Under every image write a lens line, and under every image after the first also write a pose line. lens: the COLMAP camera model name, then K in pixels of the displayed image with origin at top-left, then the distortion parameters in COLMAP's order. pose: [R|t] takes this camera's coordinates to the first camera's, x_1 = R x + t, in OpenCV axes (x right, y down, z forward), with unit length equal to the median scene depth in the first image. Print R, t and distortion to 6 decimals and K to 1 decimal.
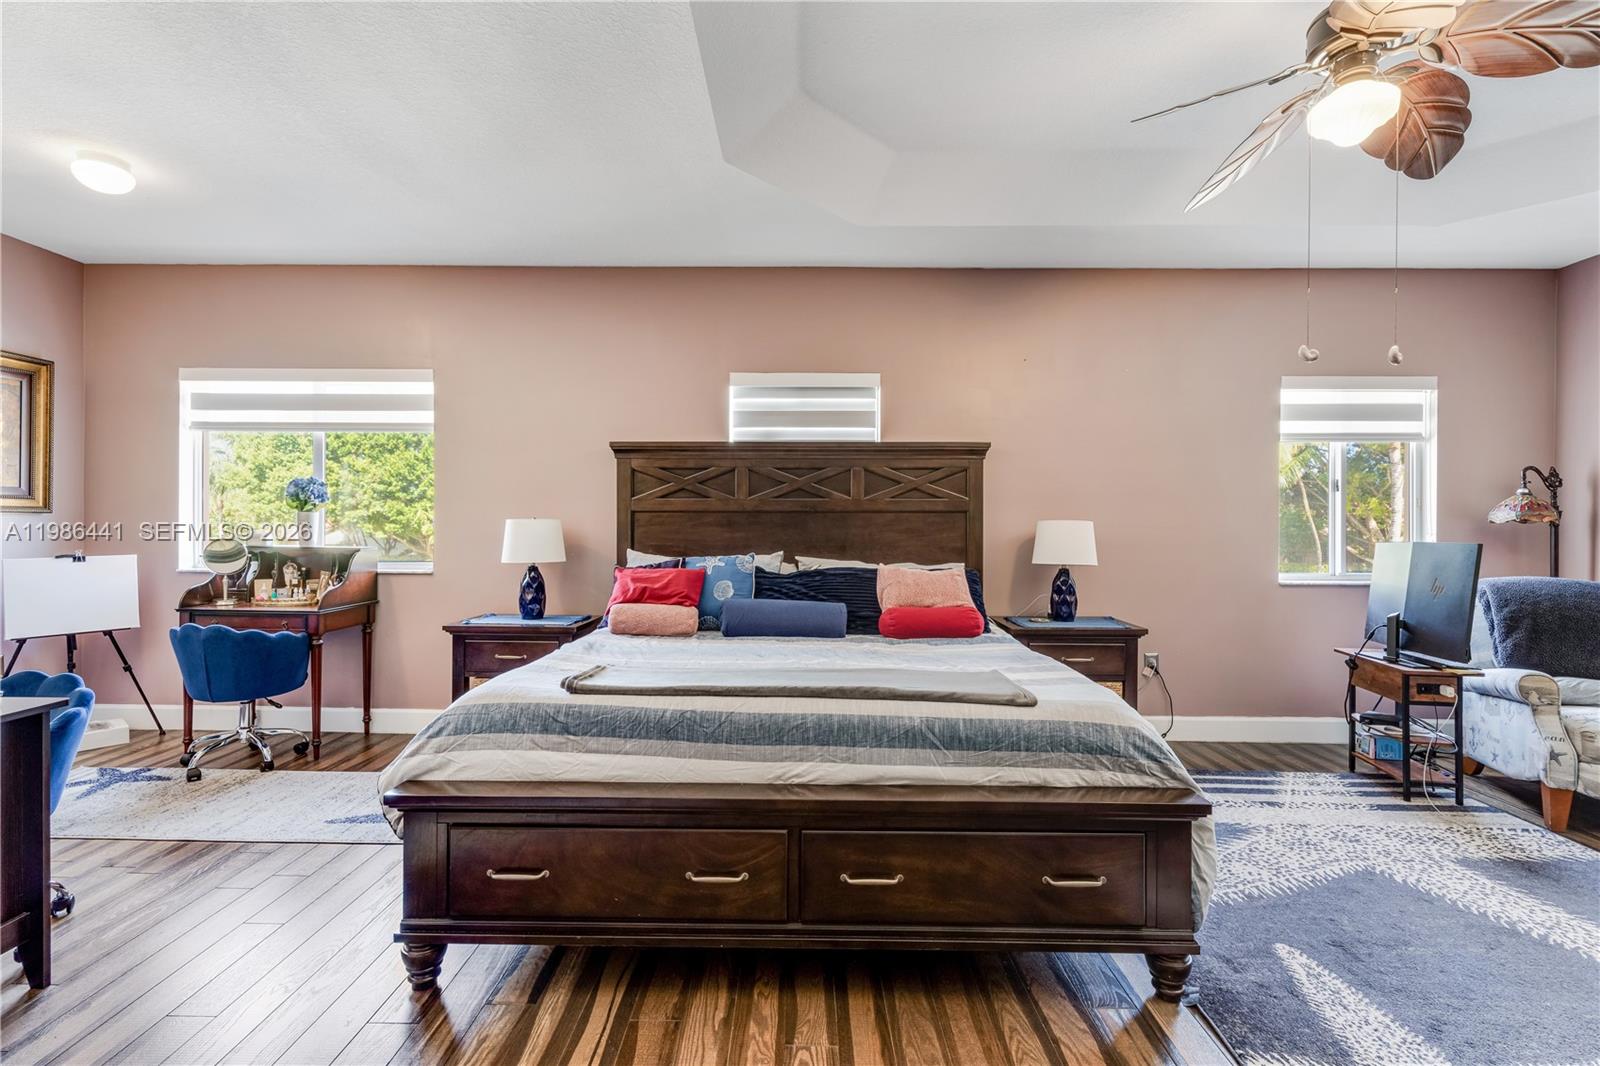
lens RADIAL K [[711.5, 0, 775.9], [0, 711.5, 525.2], [0, 0, 1]] dist [-0.001557, 0.002545]
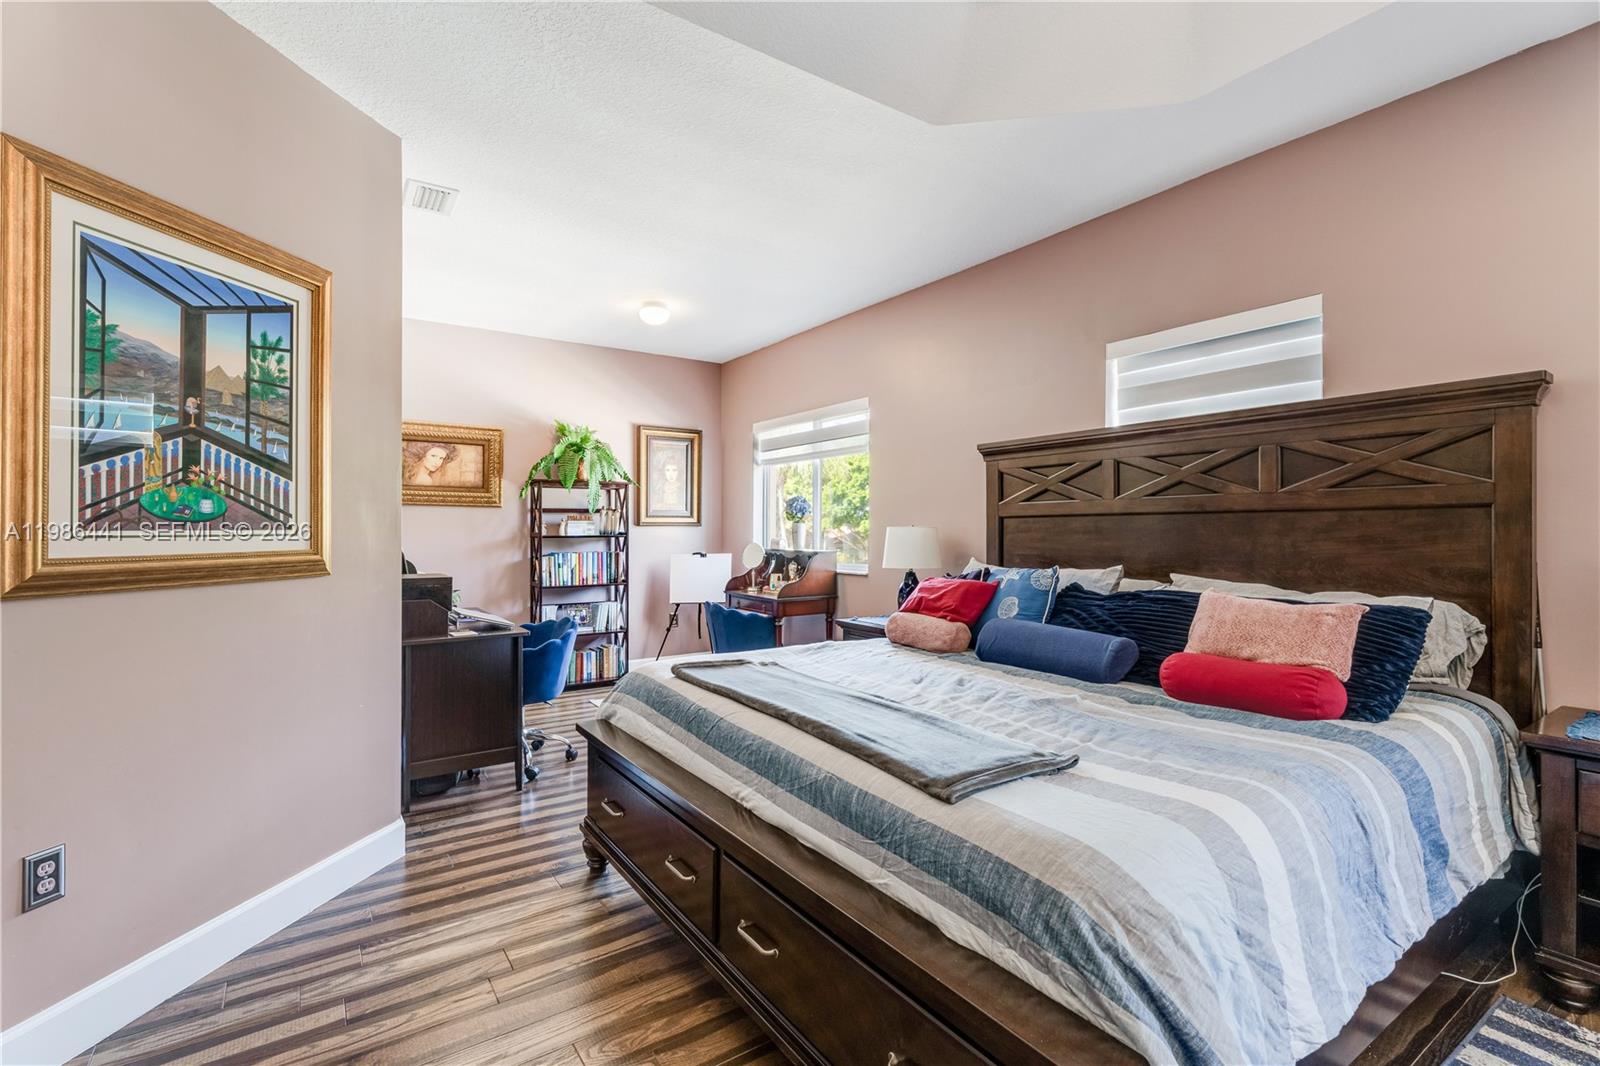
lens RADIAL K [[711.5, 0, 776.4], [0, 711.5, 527.8], [0, 0, 1]] dist [-0.001557, 0.002545]
pose [[0.578850, -0.008809, -0.815386, 0.392061], [0.002202, 0.999955, -0.009240, 0.002103], [0.815431, 0.003553, 0.578844, 0.235143]]
